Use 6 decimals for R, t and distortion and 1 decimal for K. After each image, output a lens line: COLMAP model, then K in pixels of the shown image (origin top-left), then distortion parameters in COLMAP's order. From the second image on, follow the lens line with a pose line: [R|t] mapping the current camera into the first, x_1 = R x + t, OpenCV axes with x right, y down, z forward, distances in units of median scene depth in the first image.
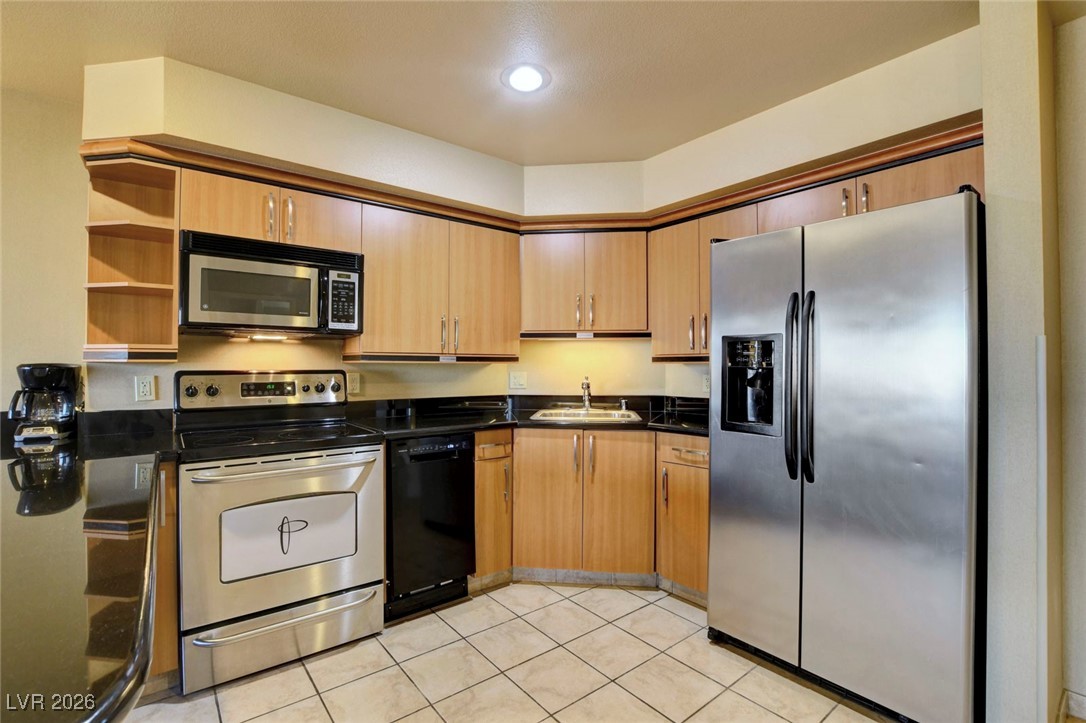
lens RADIAL K [[484.5, 0, 533.5], [0, 484.5, 361.4], [0, 0, 1]] dist [-0.029177, 0.003267]
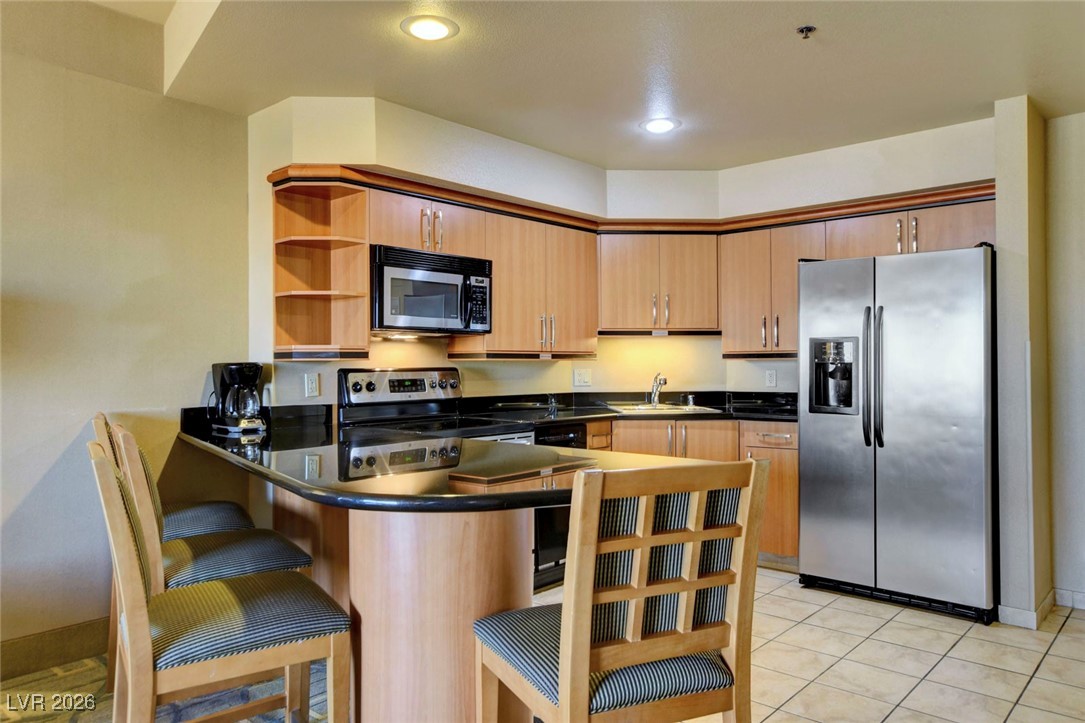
lens RADIAL K [[757.1, 0, 520.6], [0, 757.1, 357.3], [0, 0, 1]] dist [0.003455, -0.000239]
pose [[0.986526, -0.003712, 0.163562, -0.584873], [0.003780, 0.999993, -0.000107, -0.004012], [-0.163560, 0.000724, 0.986533, -0.712966]]
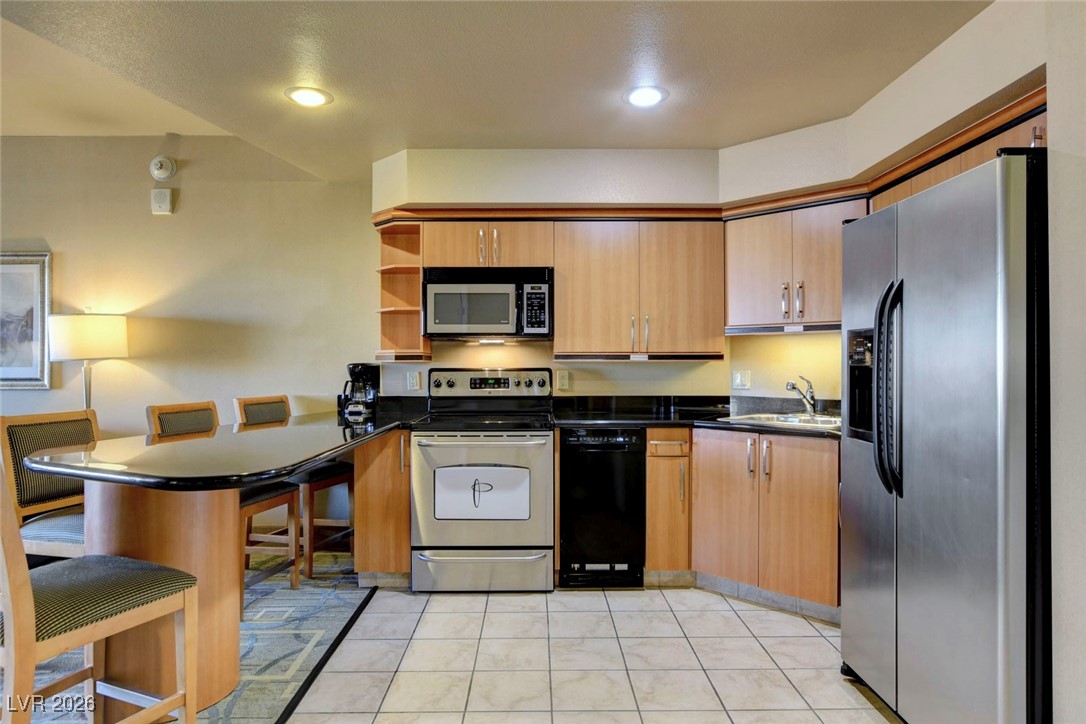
lens RADIAL K [[651.0, 0, 538.2], [0, 651.0, 357.8], [0, 0, 1]] dist [-0.030326, 0.011288]
pose [[0.790644, -0.007610, -0.612228, 0.582022], [0.007547, 0.999968, -0.002683, -0.002623], [0.612229, -0.002499, 0.790677, -0.251263]]
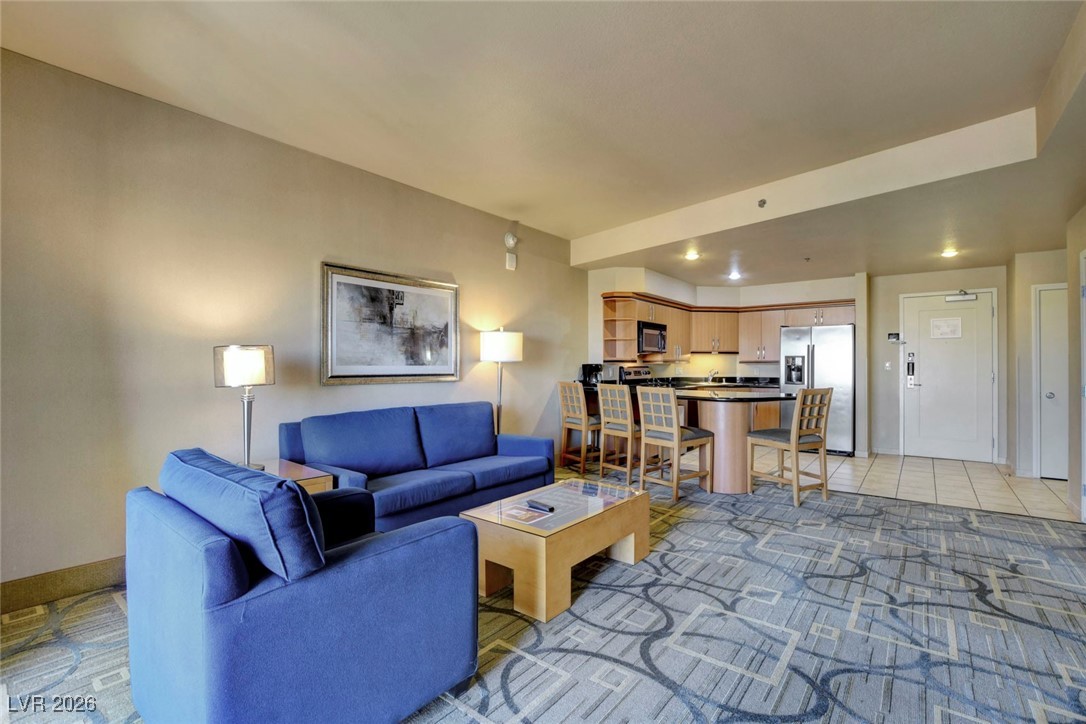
lens RADIAL K [[484.5, 0, 532.8], [0, 484.5, 364.7], [0, 0, 1]] dist [-0.029177, 0.003267]
pose [[0.975143, 0.000216, 0.221577, -1.781126], [-0.002143, 0.999962, 0.008452, -0.013952], [-0.221567, -0.008717, 0.975106, -1.613341]]
